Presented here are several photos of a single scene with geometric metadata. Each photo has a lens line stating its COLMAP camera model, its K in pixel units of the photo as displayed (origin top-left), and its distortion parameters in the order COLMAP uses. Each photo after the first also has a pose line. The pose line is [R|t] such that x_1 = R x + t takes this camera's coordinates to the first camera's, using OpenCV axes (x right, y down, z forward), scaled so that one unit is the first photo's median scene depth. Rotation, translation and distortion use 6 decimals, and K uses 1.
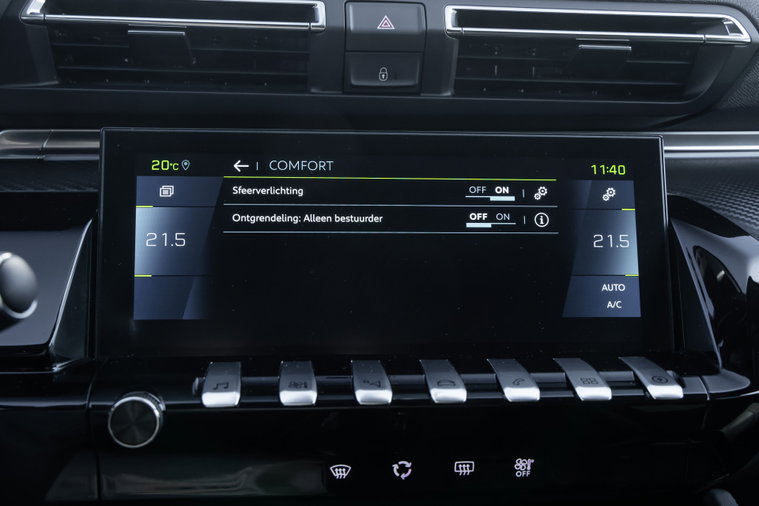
lens RADIAL K [[922.2, 0, 375.3], [0, 922.2, 254.0], [0, 0, 1]] dist [-0.002762, 0.000000]
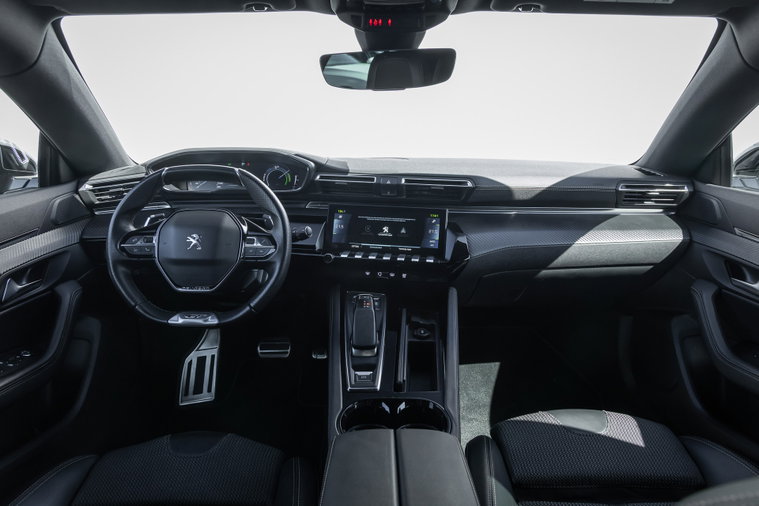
lens RADIAL K [[511.4, 0, 382.4], [0, 511.4, 253.9], [0, 0, 1]] dist [0.010585, 0.001916]
pose [[0.963829, 0.058409, -0.260042, 0.710223], [-0.053955, 0.998249, 0.024243, 0.051430], [0.261003, -0.009336, 0.965293, -1.573941]]
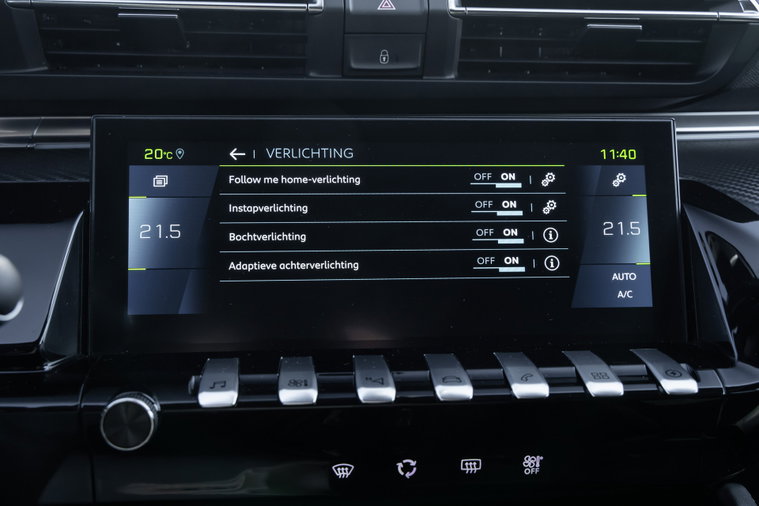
lens RADIAL K [[922.2, 0, 376.1], [0, 922.2, 253.1], [0, 0, 1]] dist [-0.002762, 0.000000]
pose [[0.999960, -0.008209, -0.003677, 0.002204], [0.008290, 0.999713, 0.022480, -0.012733], [0.003492, -0.022509, 0.999741, 0.035336]]
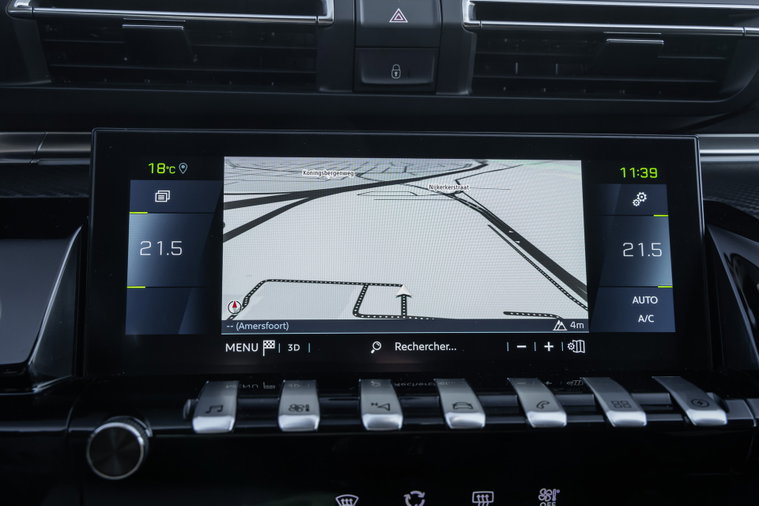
lens RADIAL K [[879.2, 0, 380.4], [0, 879.2, 257.0], [0, 0, 1]] dist [0.024641, 0.000000]
pose [[0.999755, -0.000137, -0.022117, 0.013463], [-0.000006, 0.999979, -0.006486, -0.001122], [0.022117, 0.006485, 0.999734, 0.117325]]
